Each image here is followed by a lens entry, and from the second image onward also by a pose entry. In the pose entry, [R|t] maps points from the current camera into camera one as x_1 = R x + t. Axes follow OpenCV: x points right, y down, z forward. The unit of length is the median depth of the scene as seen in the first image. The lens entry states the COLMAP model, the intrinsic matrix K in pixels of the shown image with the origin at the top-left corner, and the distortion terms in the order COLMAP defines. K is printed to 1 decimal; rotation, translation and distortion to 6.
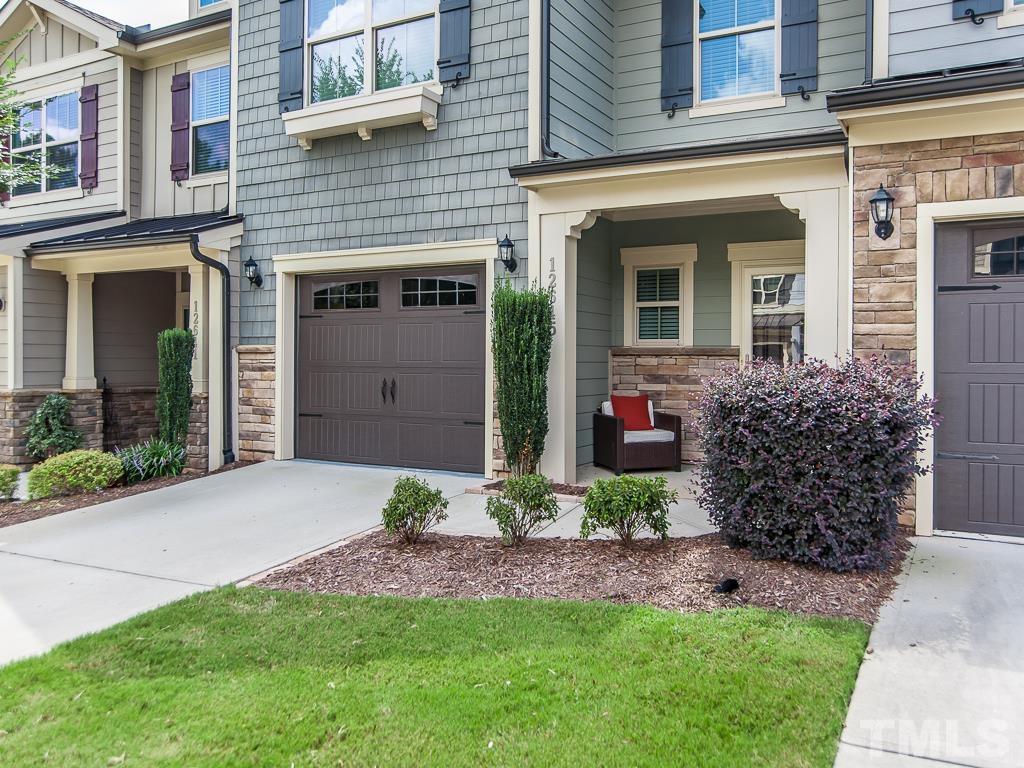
lens RADIAL K [[829.4, 0, 497.8], [0, 829.4, 370.1], [0, 0, 1]] dist [-0.059972, 0.076744]
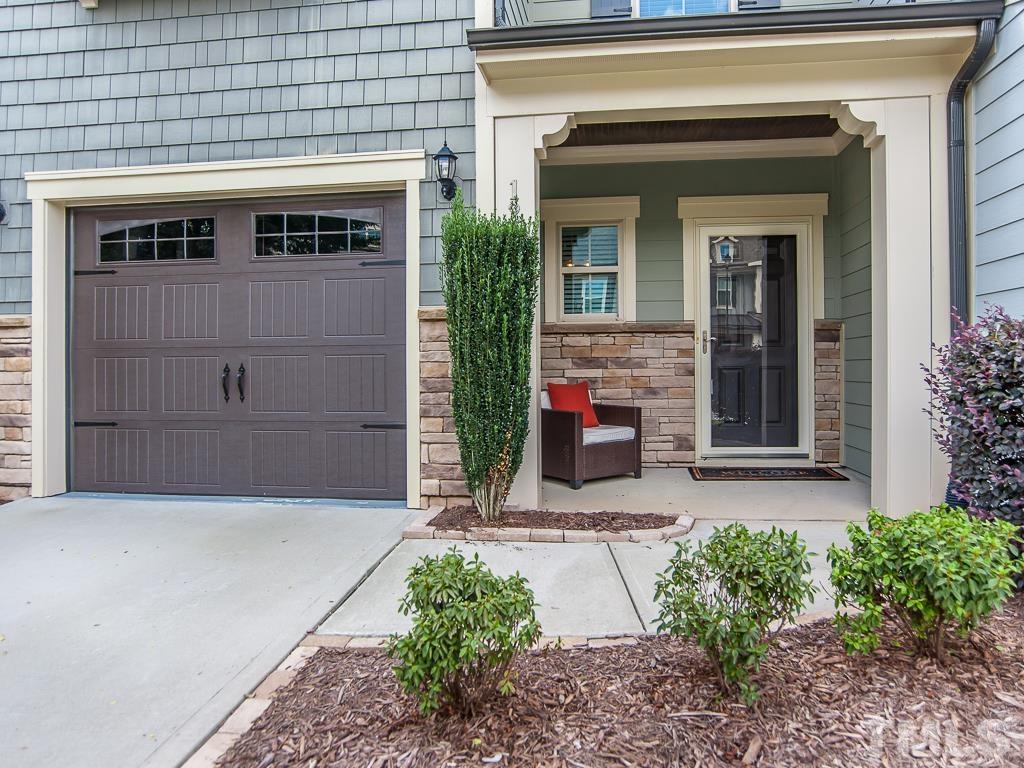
lens RADIAL K [[649.8, 0, 469.6], [0, 649.8, 375.9], [0, 0, 1]] dist [-0.073672, 0.059781]
pose [[0.930029, -0.010119, 0.367347, -0.149140], [0.014233, 0.999863, -0.008492, 0.027396], [-0.367211, 0.013126, 0.930045, 0.464761]]
